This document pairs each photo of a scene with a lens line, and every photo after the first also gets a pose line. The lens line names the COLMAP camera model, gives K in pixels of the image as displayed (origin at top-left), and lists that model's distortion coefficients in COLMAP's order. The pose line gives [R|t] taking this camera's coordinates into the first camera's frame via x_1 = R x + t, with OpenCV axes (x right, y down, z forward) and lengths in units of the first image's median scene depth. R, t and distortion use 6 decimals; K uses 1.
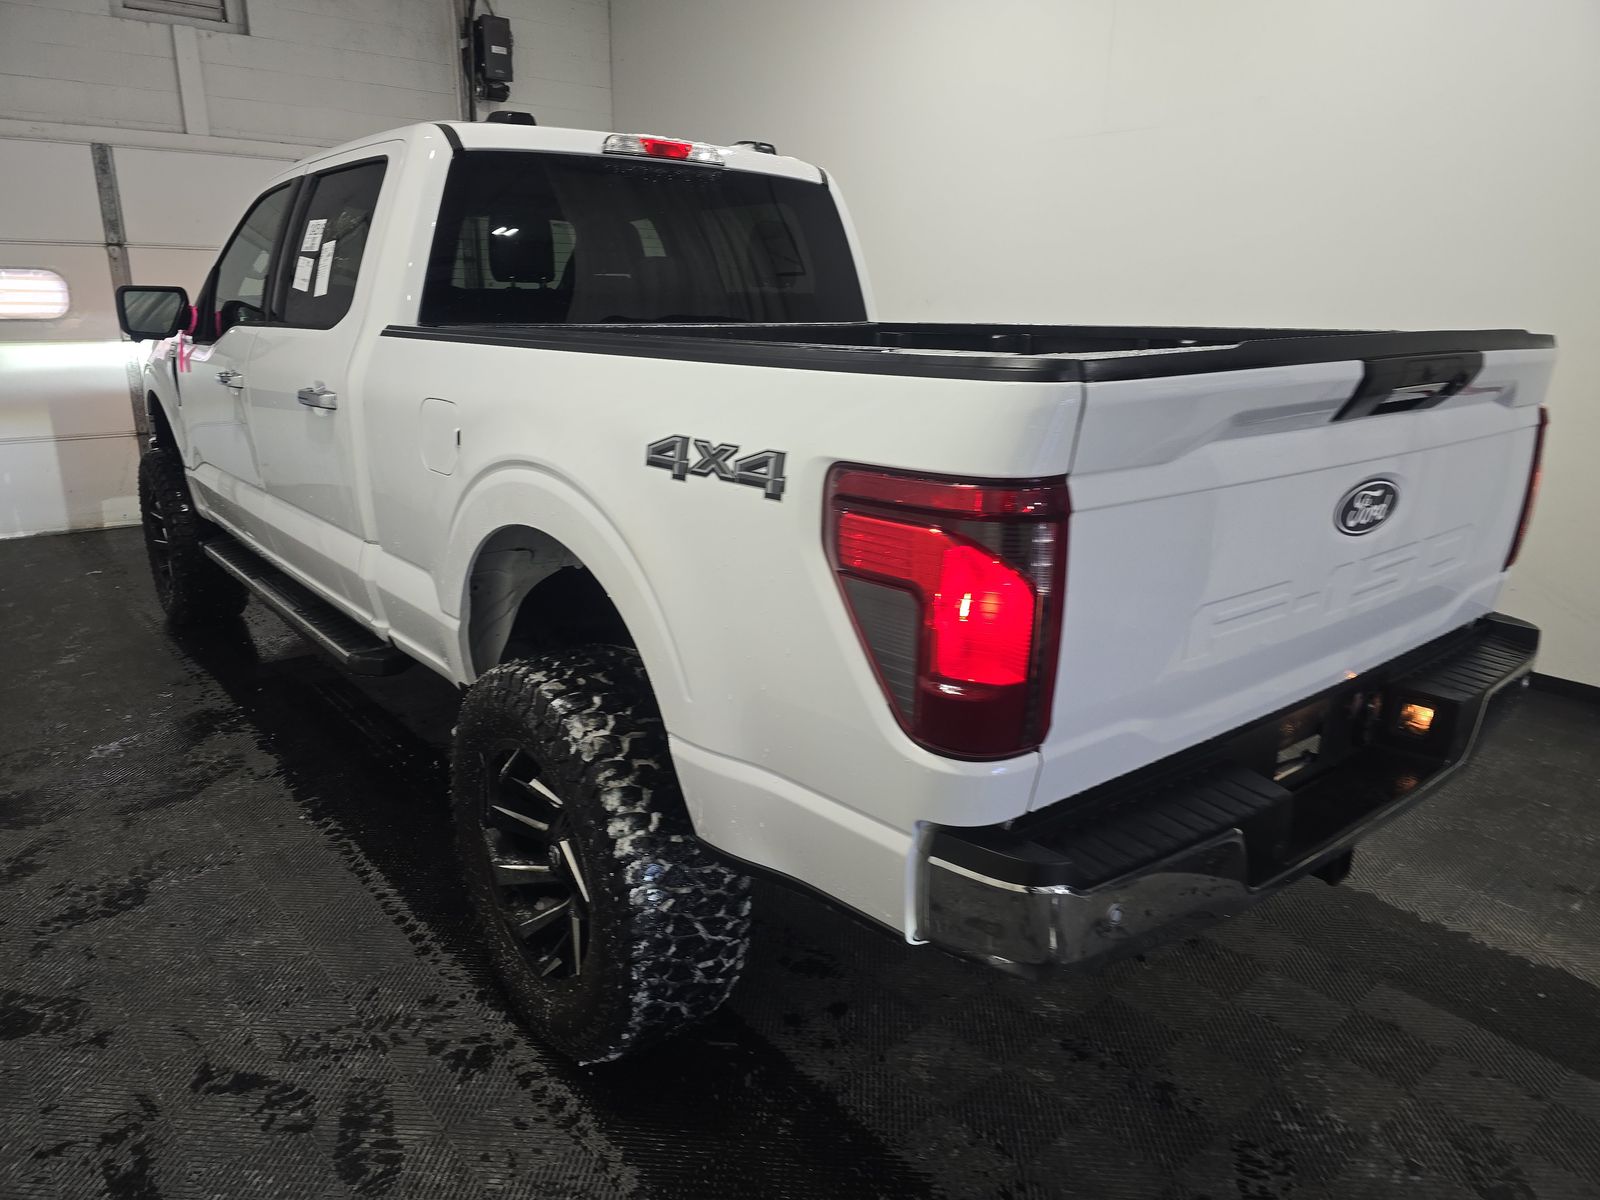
lens RADIAL K [[1075.1, 0, 770.4], [0, 1075.1, 630.5], [0, 0, 1]] dist [0.191160, -0.209905]
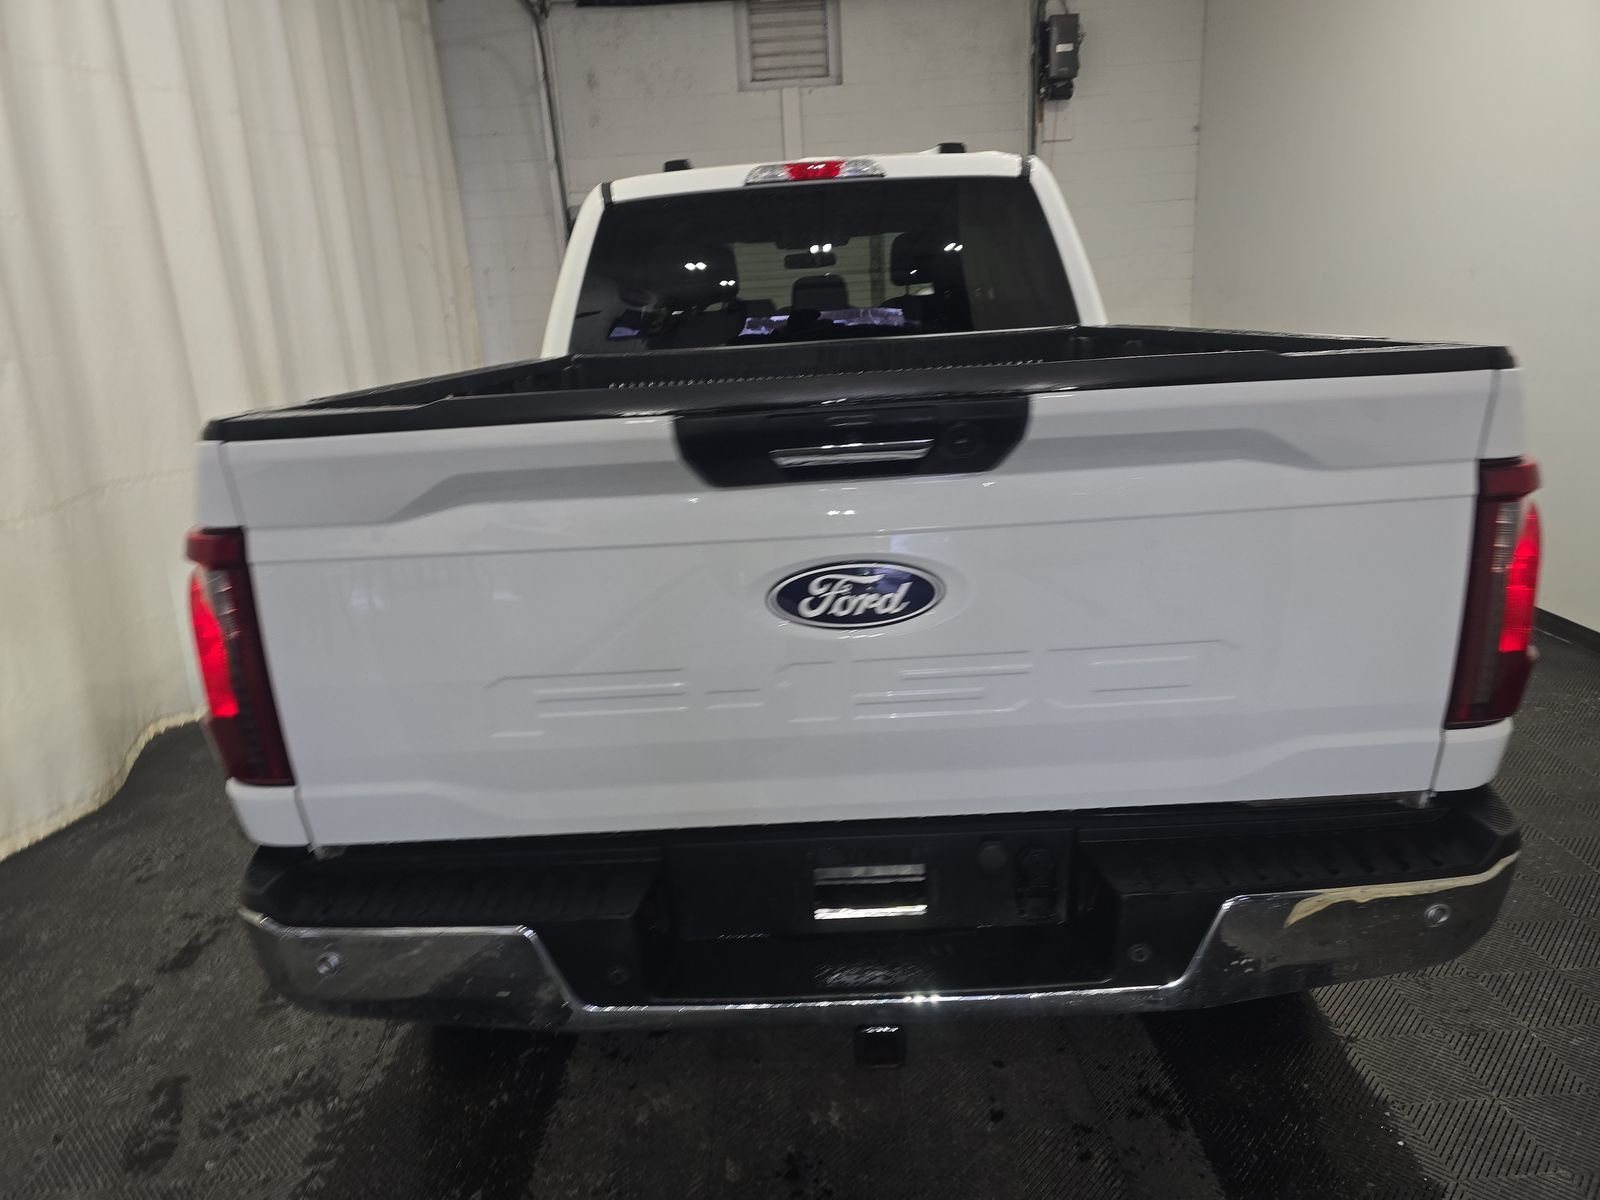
lens RADIAL K [[1075.1, 0, 770.4], [0, 1075.1, 630.5], [0, 0, 1]] dist [0.191160, -0.209905]
pose [[0.768018, 0.132322, -0.626609, 0.500808], [-0.127533, 0.990426, 0.052837, -0.061250], [0.627601, 0.039334, 0.777541, 0.188374]]
